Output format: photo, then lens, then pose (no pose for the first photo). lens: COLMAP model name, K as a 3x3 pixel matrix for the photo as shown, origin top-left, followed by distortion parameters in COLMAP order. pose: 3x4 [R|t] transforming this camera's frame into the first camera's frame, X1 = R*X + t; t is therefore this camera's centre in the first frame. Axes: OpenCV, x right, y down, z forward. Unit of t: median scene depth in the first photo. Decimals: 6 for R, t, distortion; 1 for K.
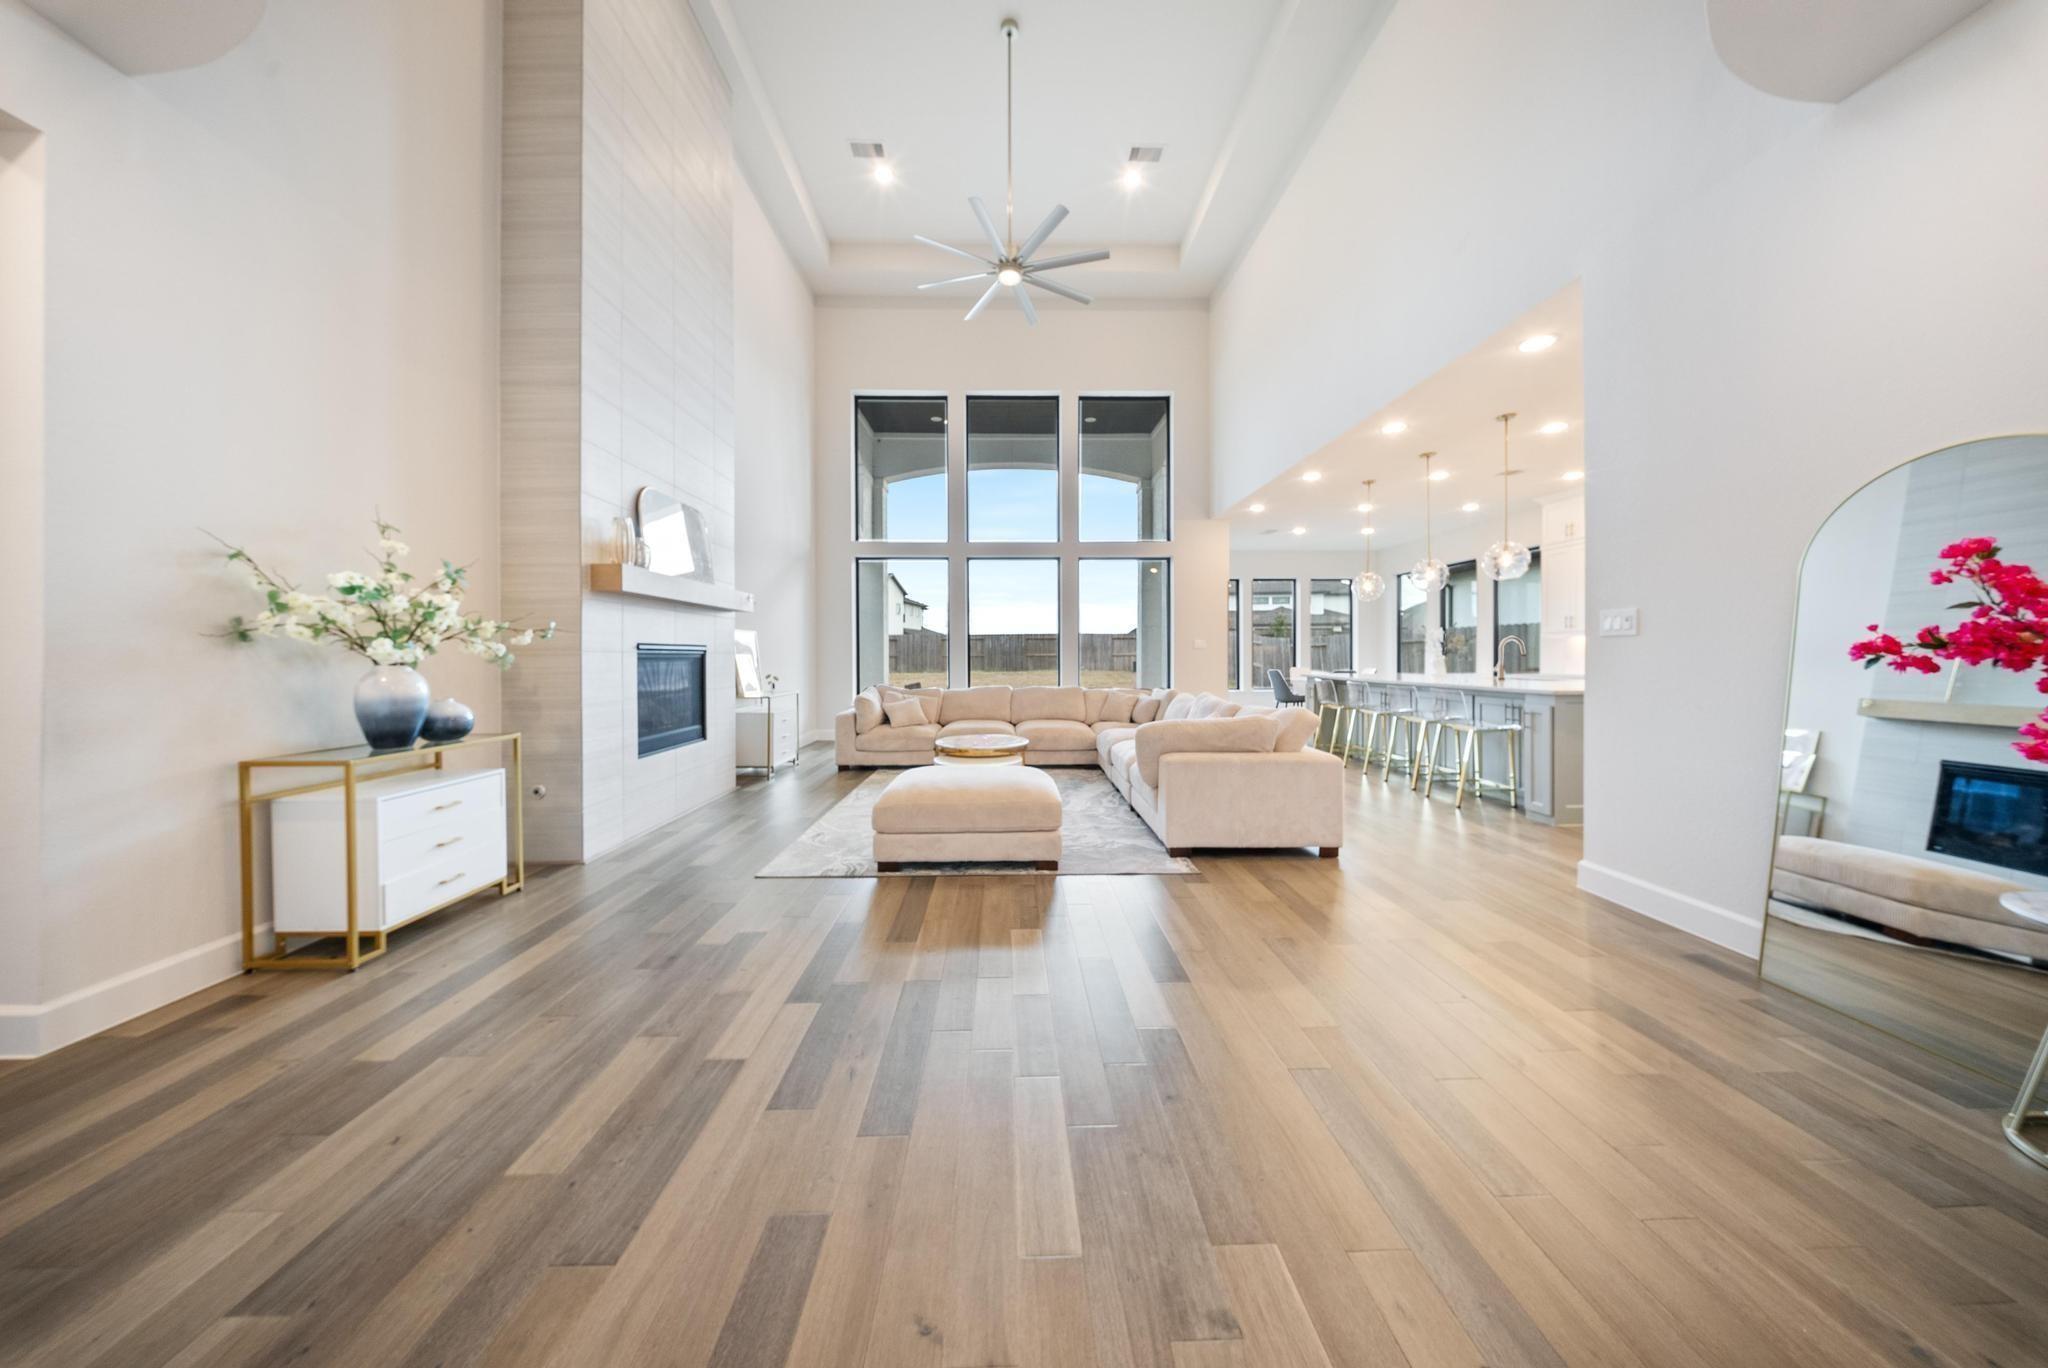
lens RADIAL K [[624.4, 0, 1011.1], [0, 624.4, 656.8], [0, 0, 1]] dist [-0.006651, -0.000061]
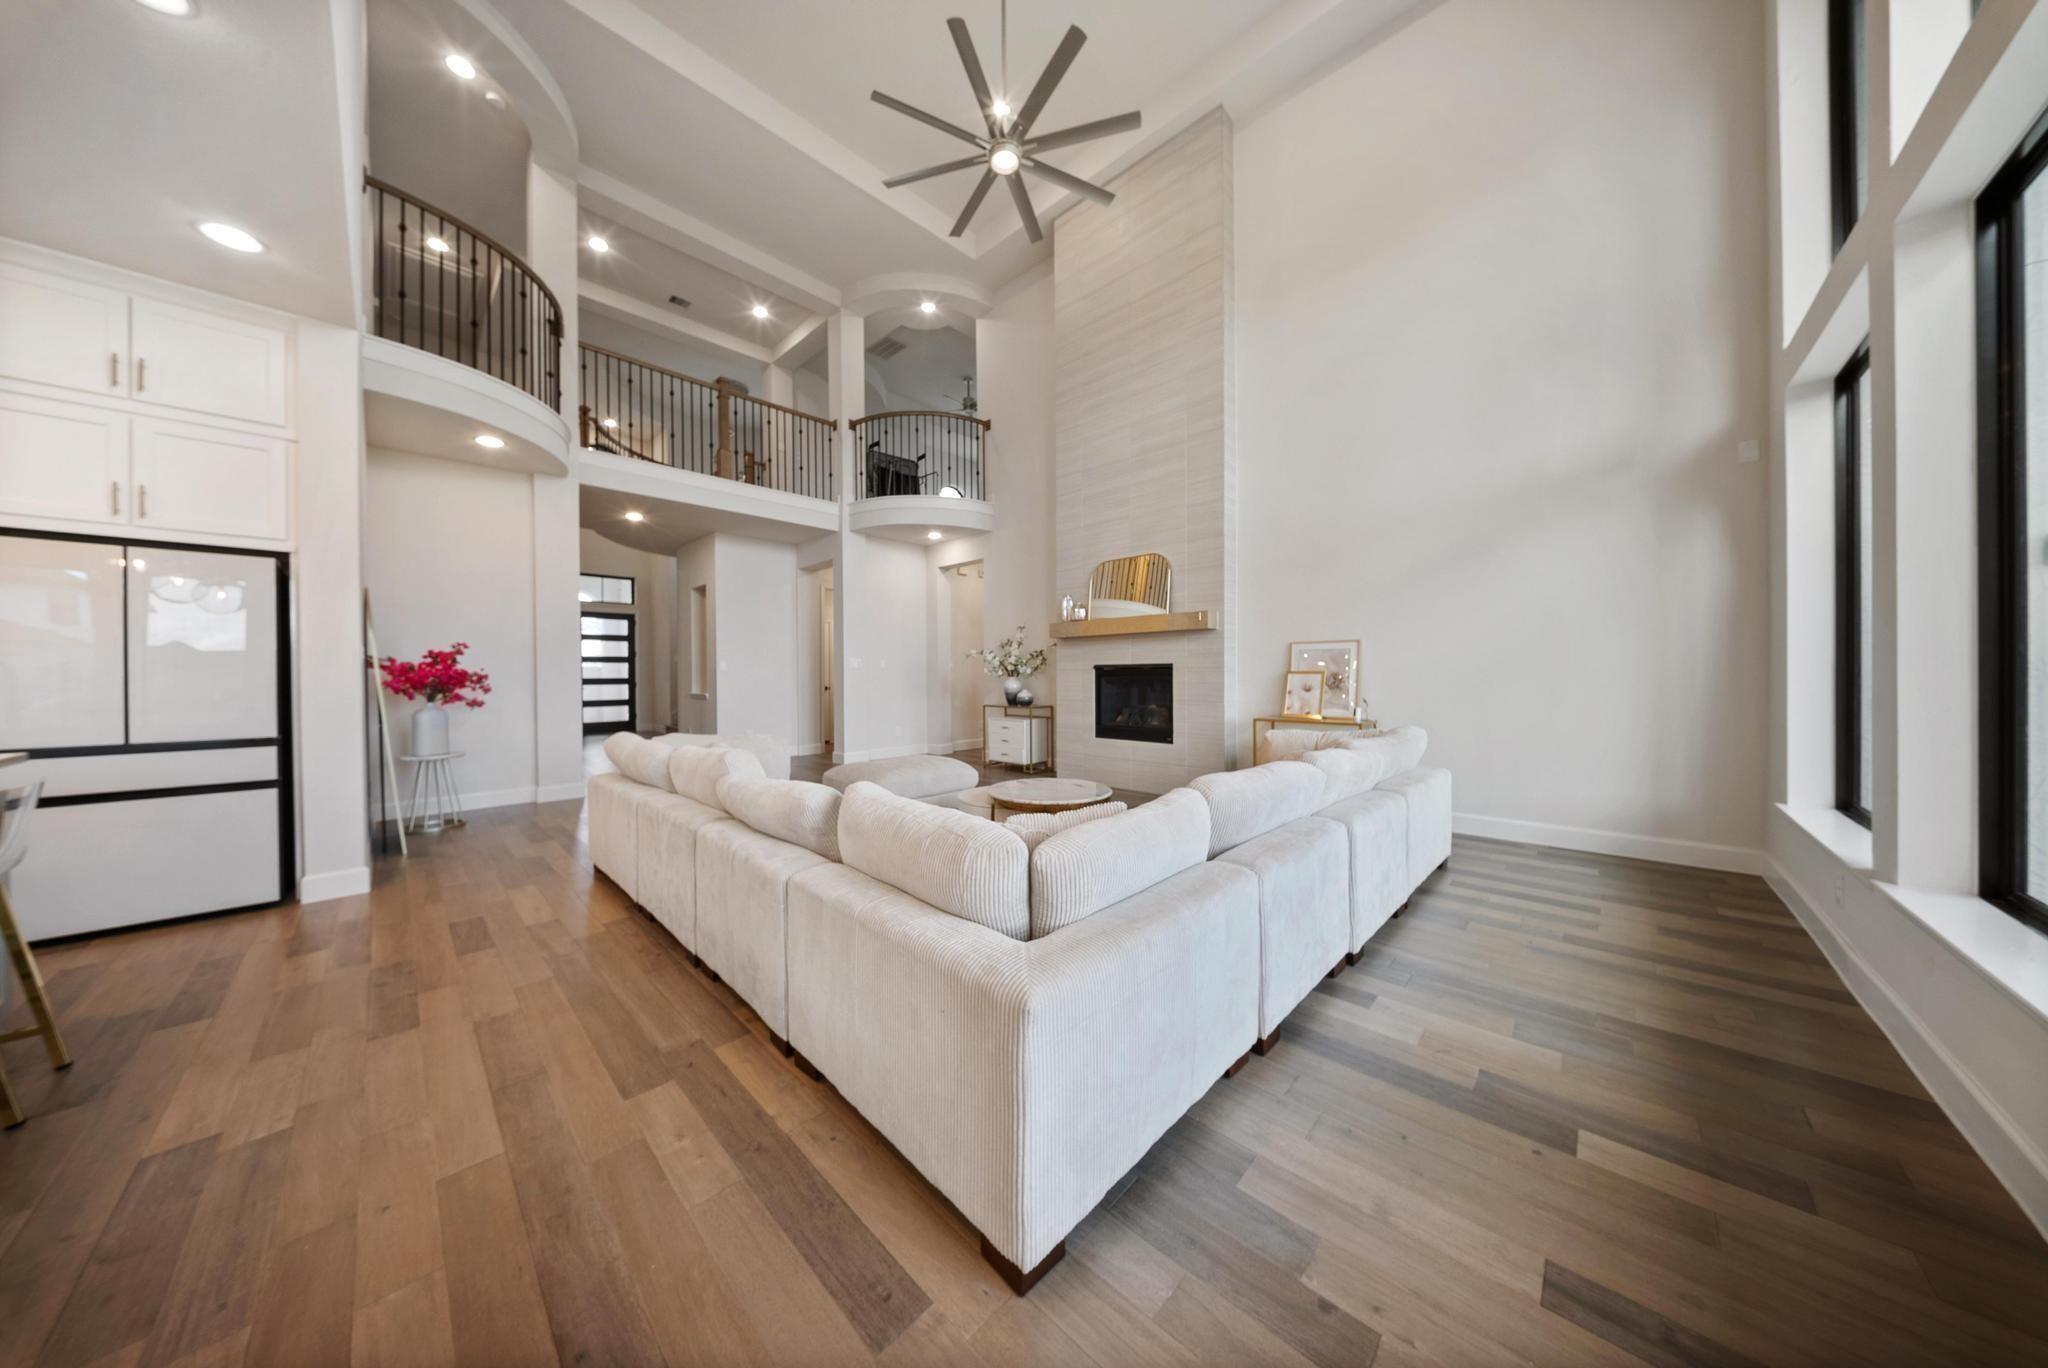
lens RADIAL K [[612.7, 0, 1023.6], [0, 612.7, 680.8], [0, 0, 1]] dist [-0.005951, -0.000913]
pose [[-0.692728, 0.016730, -0.721005, 0.425675], [0.010992, 0.999860, 0.012639, -0.003501], [0.721115, 0.000830, -0.692815, 1.262632]]
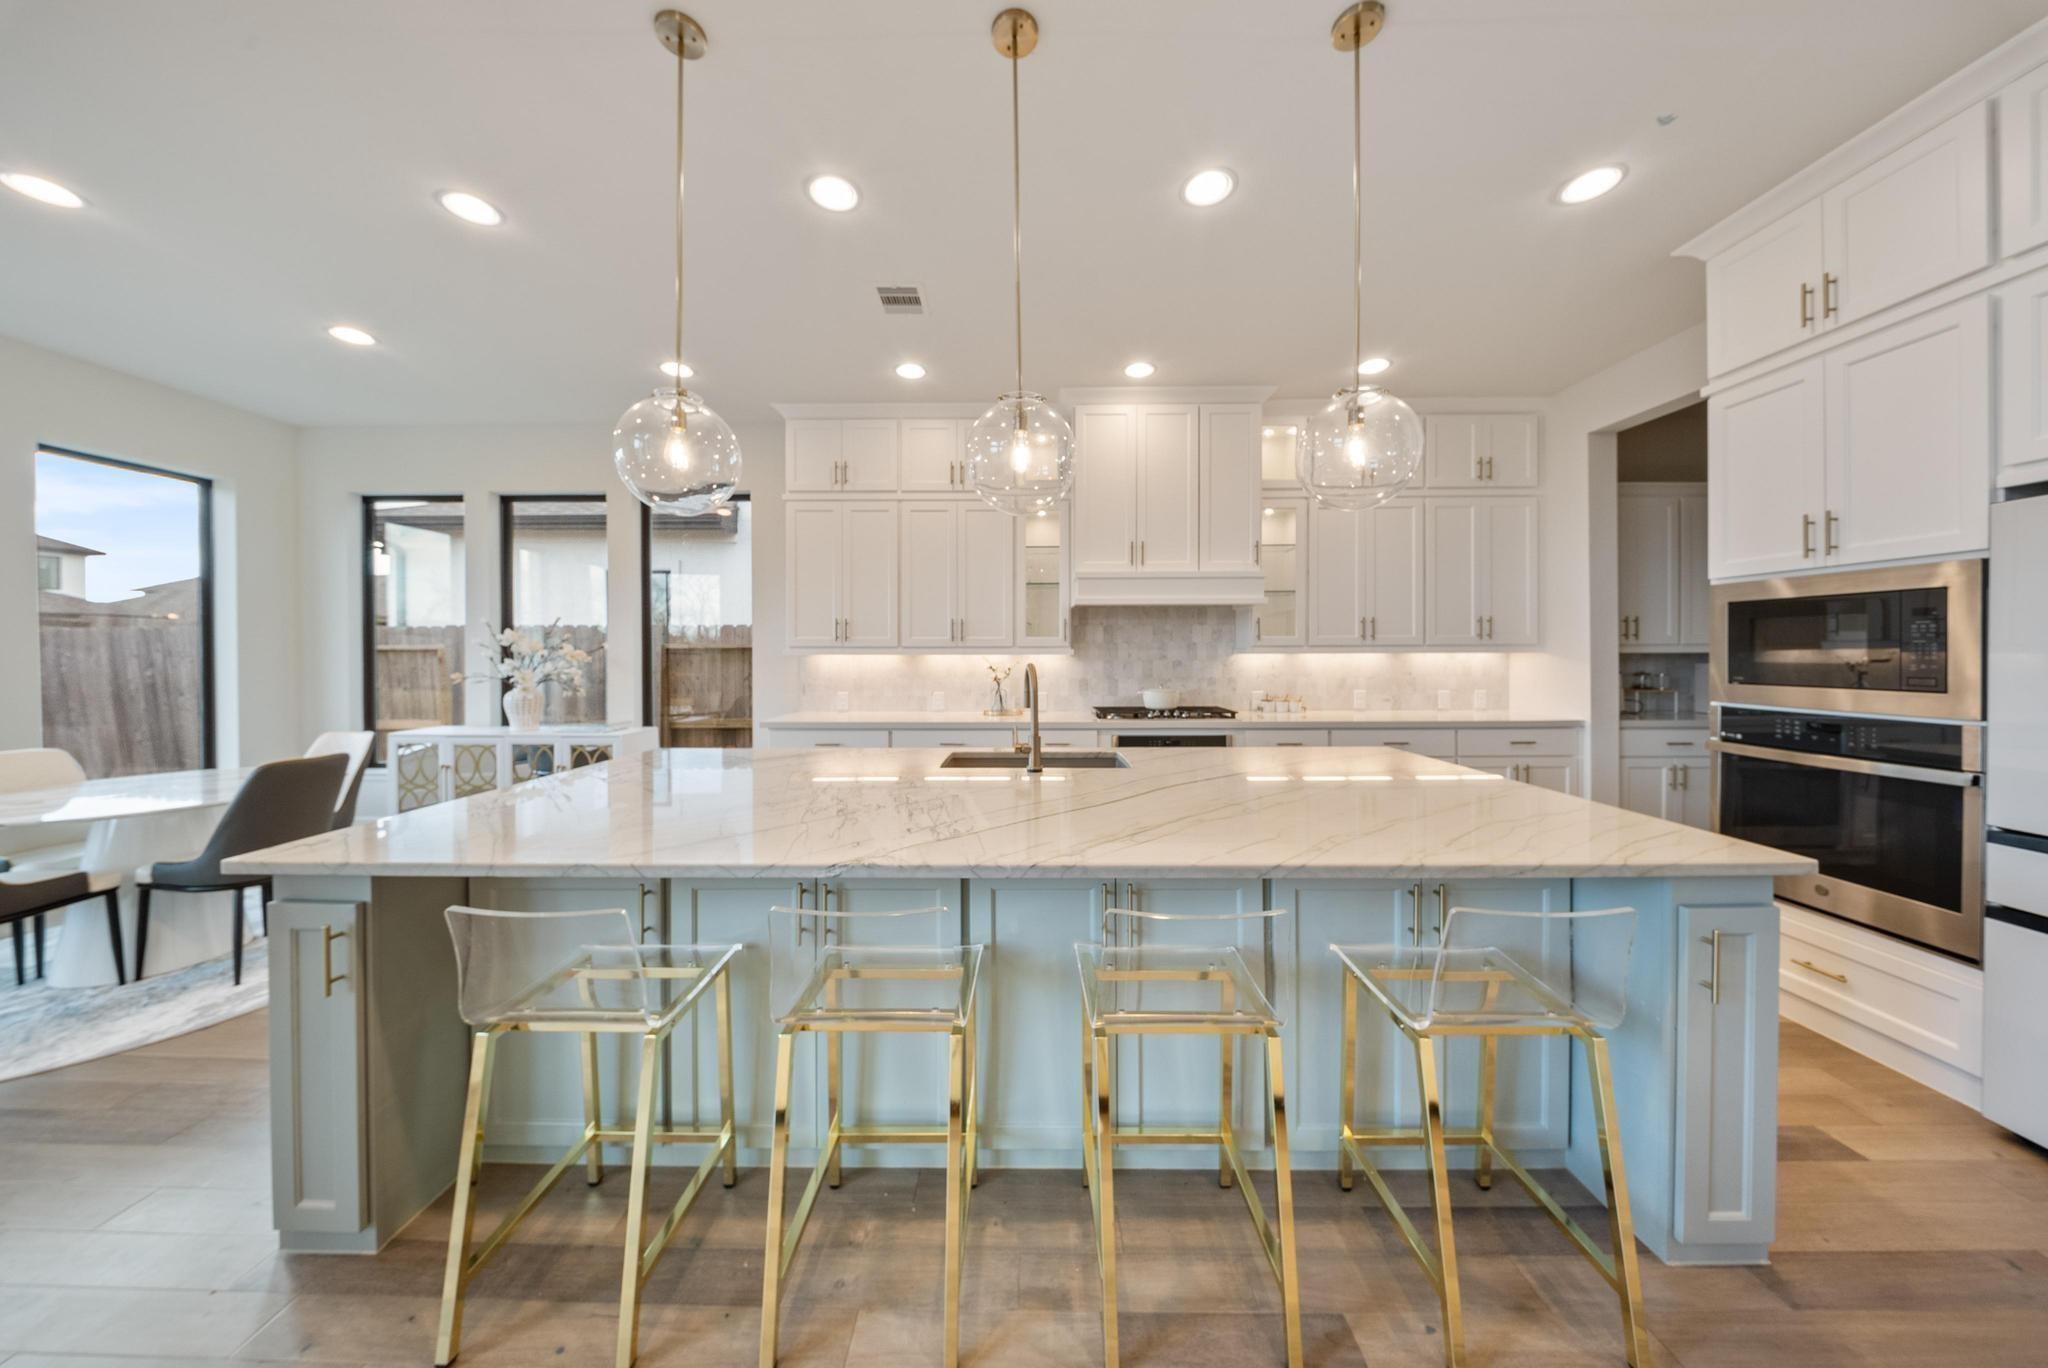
lens RADIAL K [[612.7, 0, 1019.7], [0, 612.7, 671.2], [0, 0, 1]] dist [-0.005951, -0.000913]
pose [[0.026354, -0.025082, 0.999338, 0.363252], [0.002186, 0.999684, 0.025033, -0.035282], [-0.999650, 0.001525, 0.026401, 0.922237]]
